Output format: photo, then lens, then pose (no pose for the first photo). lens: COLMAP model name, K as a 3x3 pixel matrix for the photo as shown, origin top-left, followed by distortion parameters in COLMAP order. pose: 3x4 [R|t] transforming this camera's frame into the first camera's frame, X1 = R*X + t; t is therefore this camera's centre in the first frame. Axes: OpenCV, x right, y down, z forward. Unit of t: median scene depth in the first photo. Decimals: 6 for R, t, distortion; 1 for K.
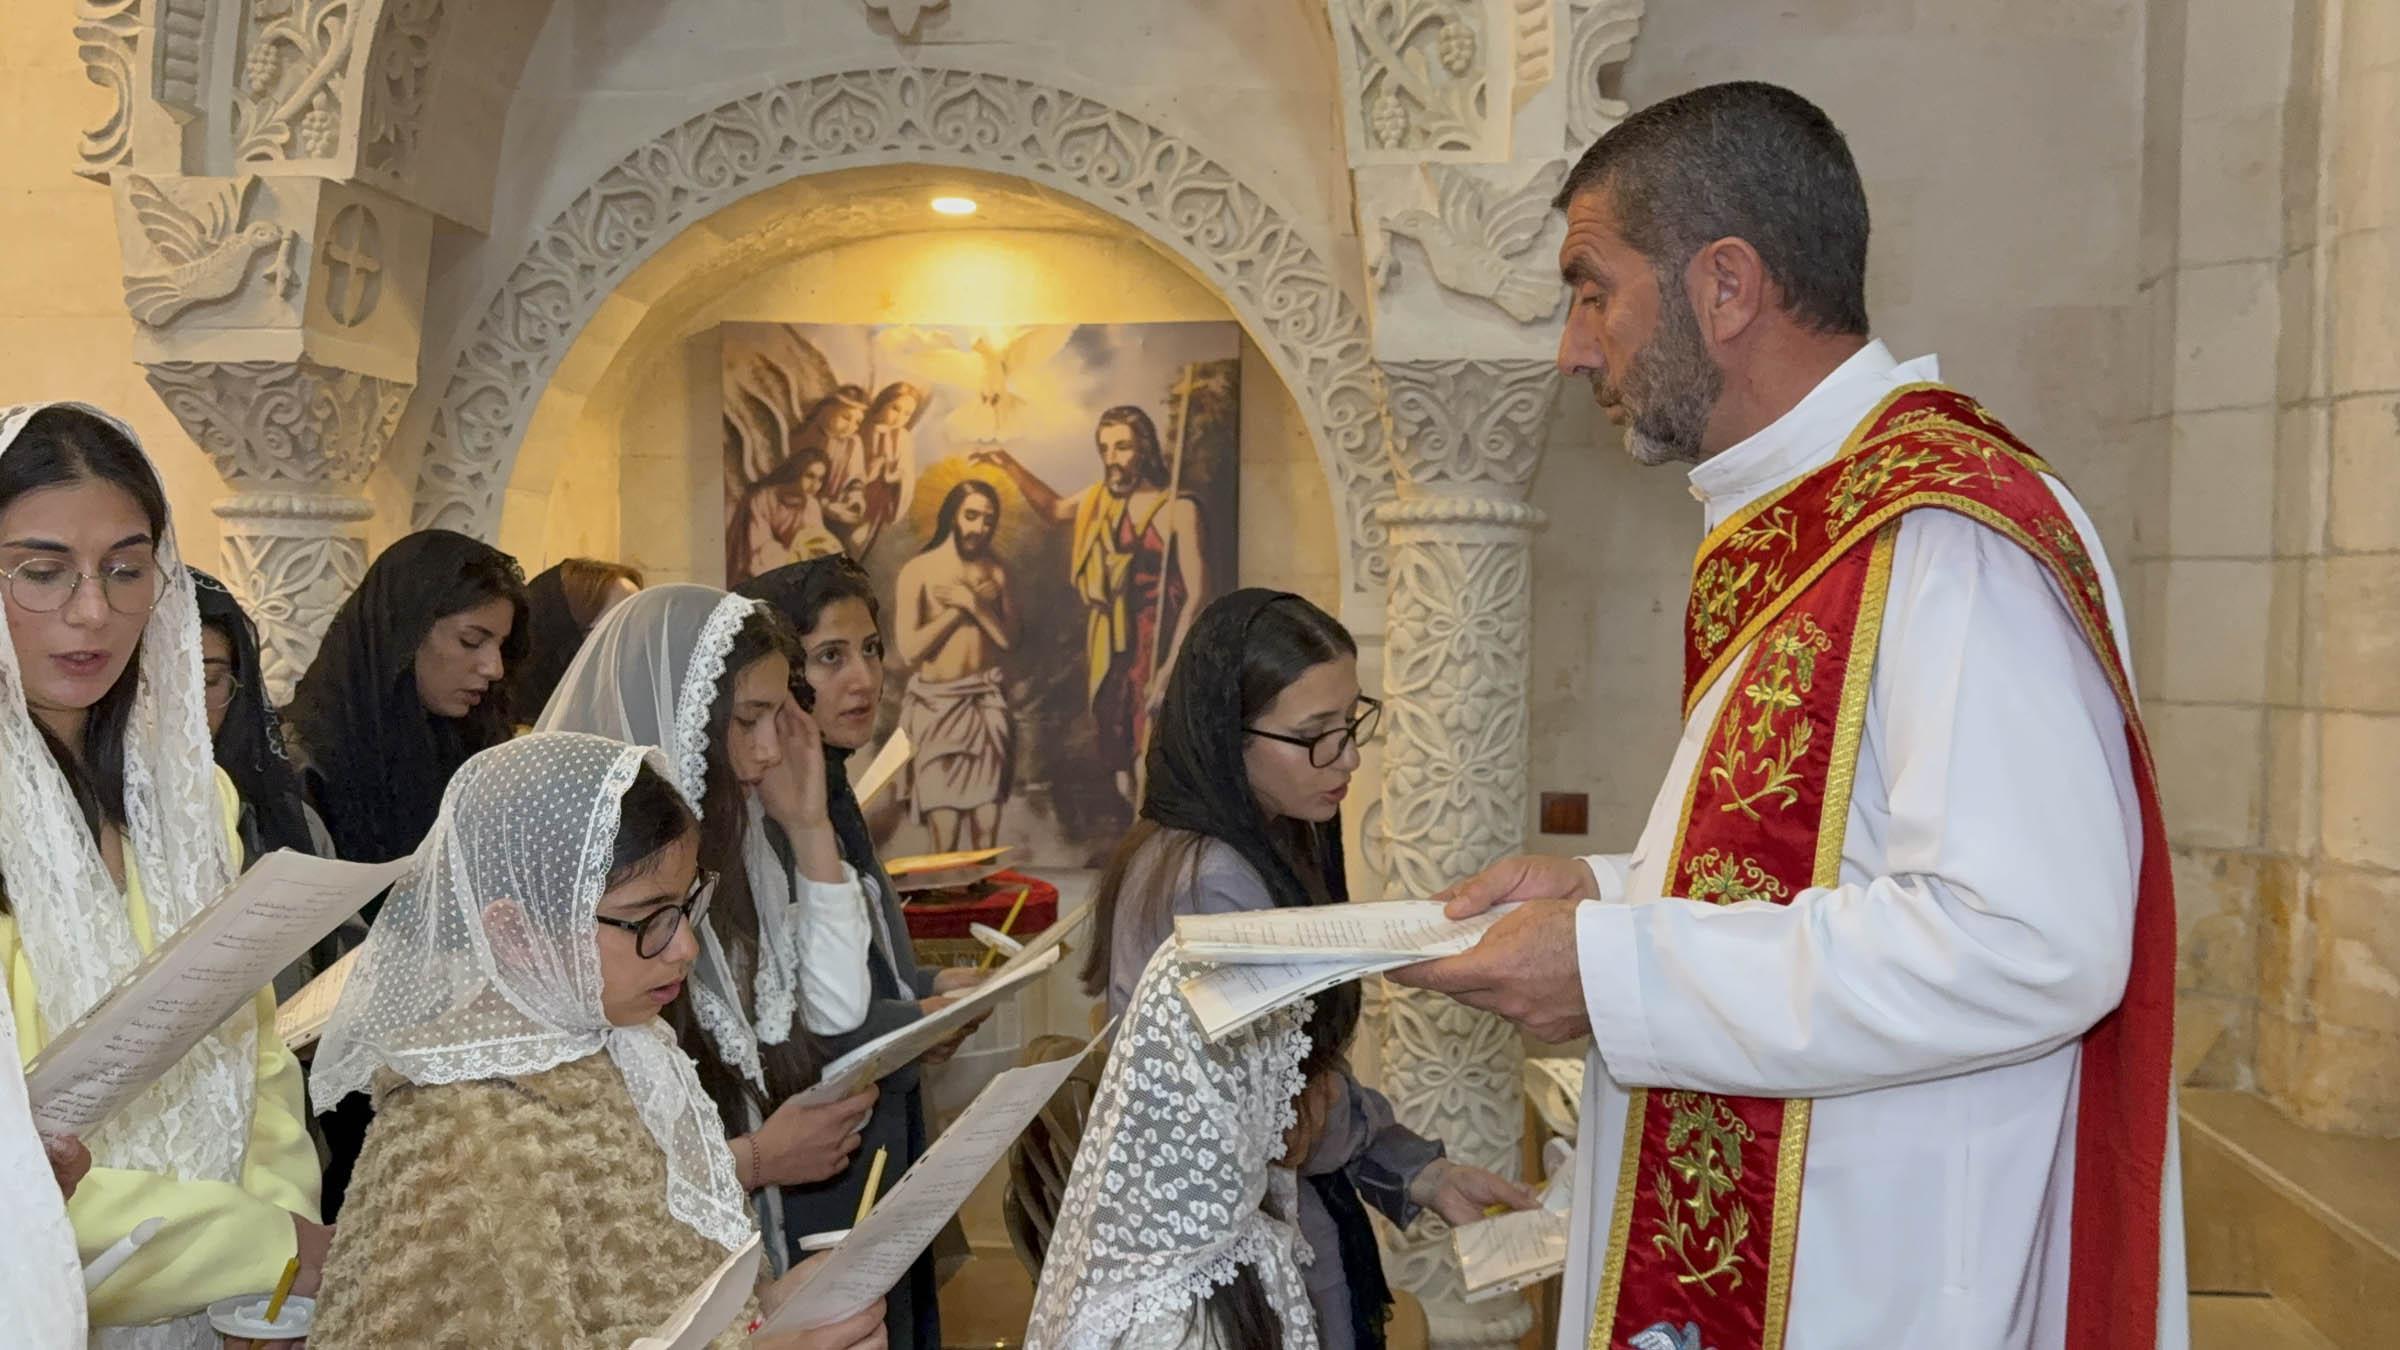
lens RADIAL K [[2220.0, 0, 1186.7], [0, 2220.0, 690.5], [0, 0, 1]] dist [0.110205, -0.046118]
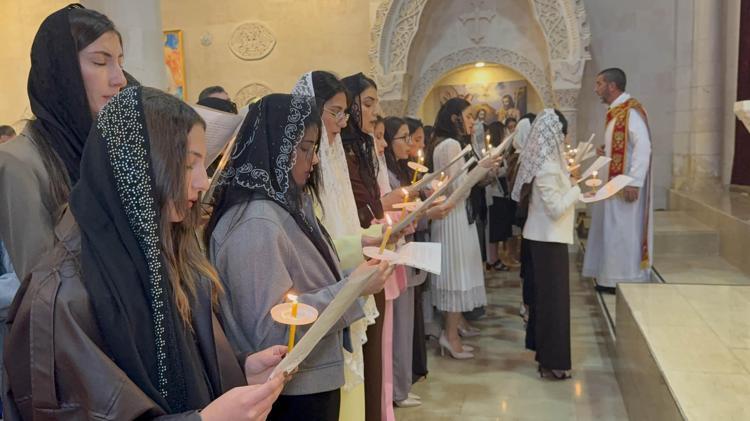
lens RADIAL K [[693.7, 0, 379.1], [0, 693.7, 212.0], [0, 0, 1]] dist [0.110205, -0.046118]
pose [[0.991567, -0.035239, -0.124713, -0.174518], [0.043821, 0.996807, 0.066753, 0.056942], [0.121963, -0.071655, 0.989945, -1.128370]]
